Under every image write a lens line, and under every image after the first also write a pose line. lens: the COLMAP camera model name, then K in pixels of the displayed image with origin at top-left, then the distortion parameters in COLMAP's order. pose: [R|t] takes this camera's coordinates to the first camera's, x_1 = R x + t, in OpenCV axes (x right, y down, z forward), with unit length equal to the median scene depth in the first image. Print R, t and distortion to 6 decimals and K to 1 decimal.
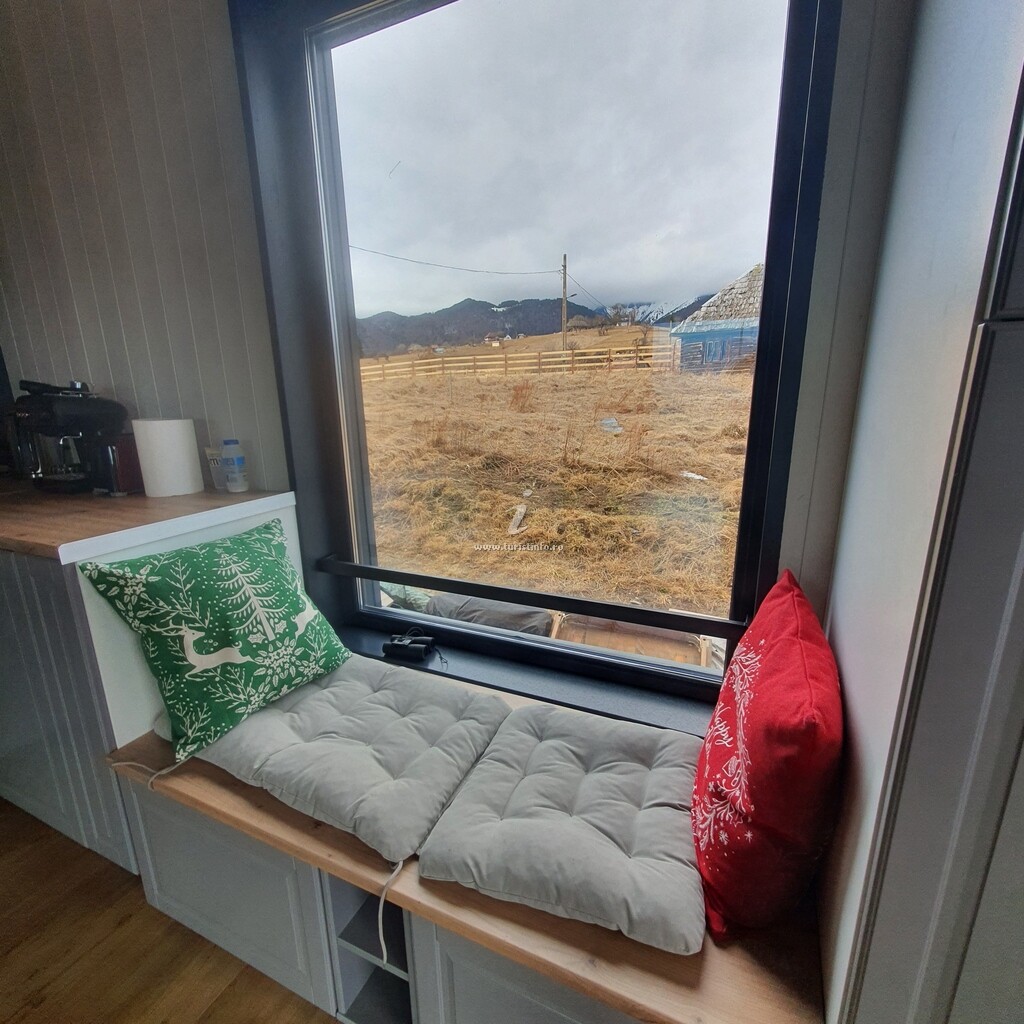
lens RADIAL K [[542.1, 0, 528.0], [0, 542.1, 524.5], [0, 0, 1]] dist [0.000226, -0.001268]
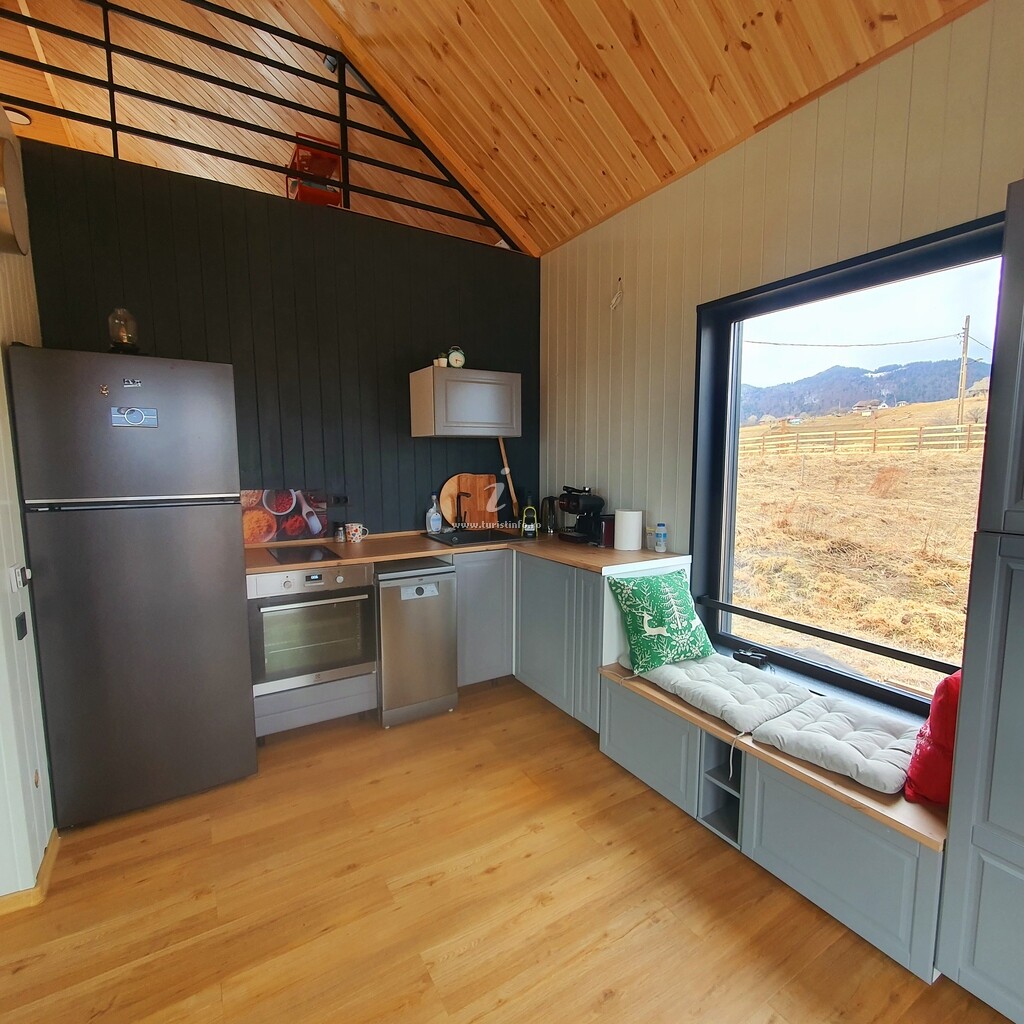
lens RADIAL K [[537.8, 0, 516.1], [0, 537.8, 516.9], [0, 0, 1]] dist [0.001159, -0.001225]
pose [[0.809362, 0.073254, -0.582723, 0.125385], [-0.153296, 0.984146, -0.089201, 0.062349], [0.566951, 0.161525, 0.807760, -0.795722]]
